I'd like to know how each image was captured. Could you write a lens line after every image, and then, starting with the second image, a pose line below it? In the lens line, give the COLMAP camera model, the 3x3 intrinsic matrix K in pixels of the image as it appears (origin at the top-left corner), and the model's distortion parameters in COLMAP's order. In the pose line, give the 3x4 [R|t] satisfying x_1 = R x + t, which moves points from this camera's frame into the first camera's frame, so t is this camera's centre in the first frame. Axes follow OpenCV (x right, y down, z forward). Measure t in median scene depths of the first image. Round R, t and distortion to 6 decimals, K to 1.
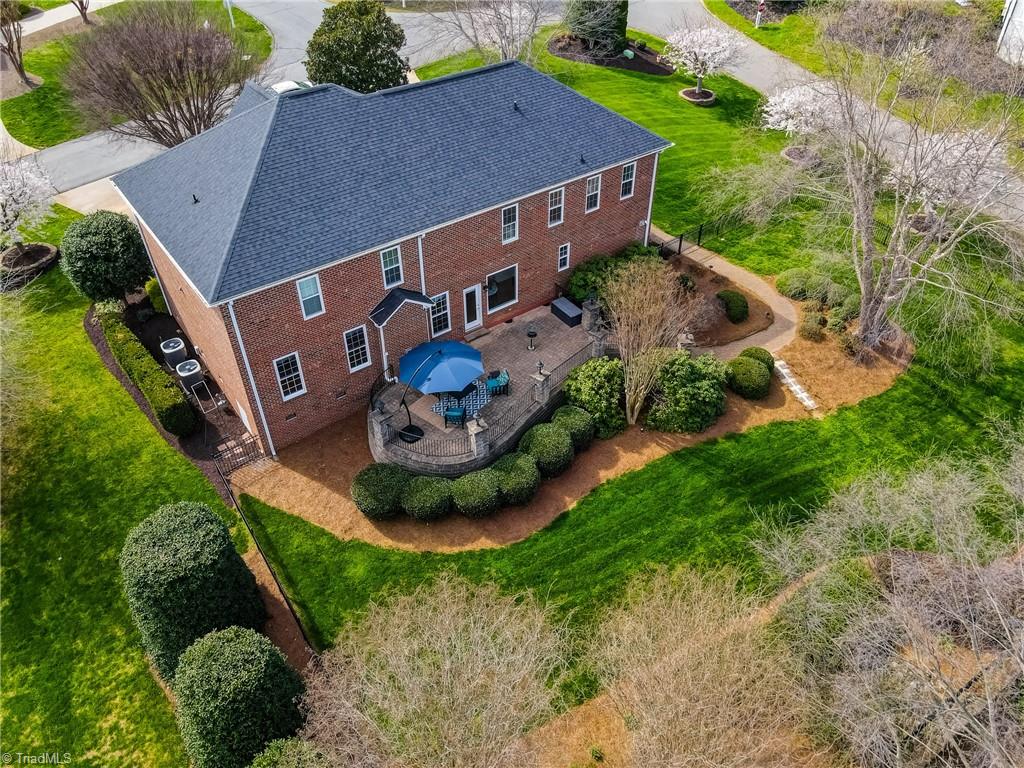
lens RADIAL K [[749.9, 0, 512.0], [0, 749.9, 384.0], [0, 0, 1]] dist [0.005144, 0.004903]
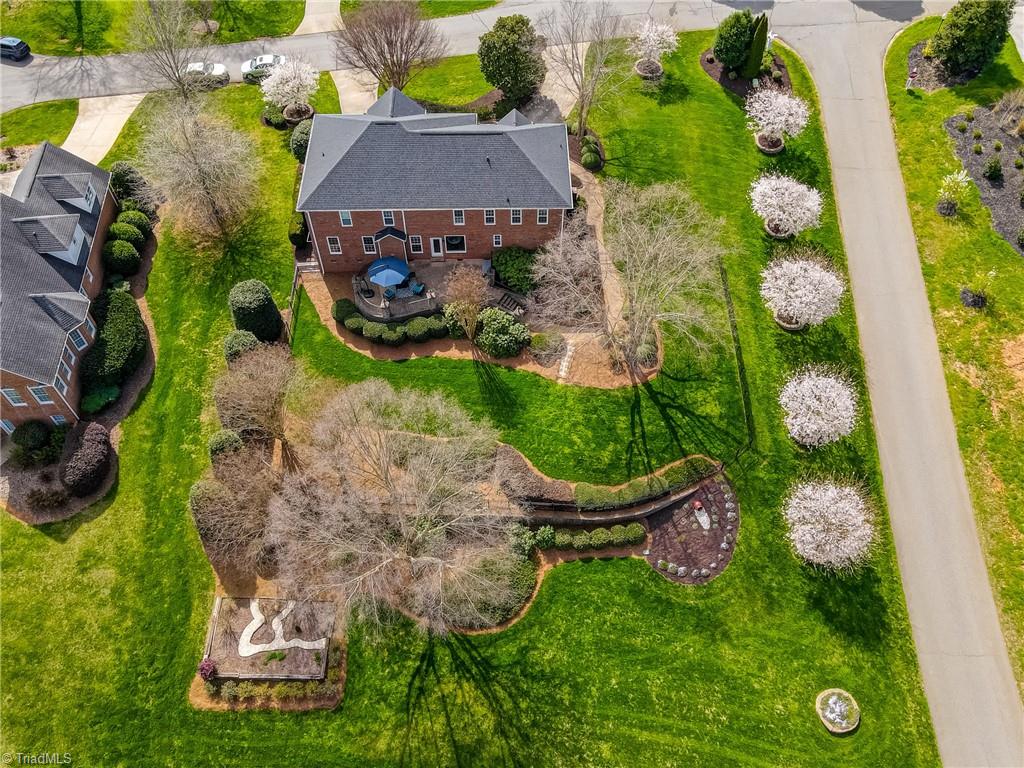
lens RADIAL K [[870.8, 0, 537.1], [0, 870.8, 359.4], [0, 0, 1]] dist [0.000885, 0.015598]
pose [[0.820338, 0.470276, -0.325402, 1.104870], [-0.386463, 0.875291, 0.290712, -0.647443], [0.421535, -0.112726, 0.899778, -1.006377]]
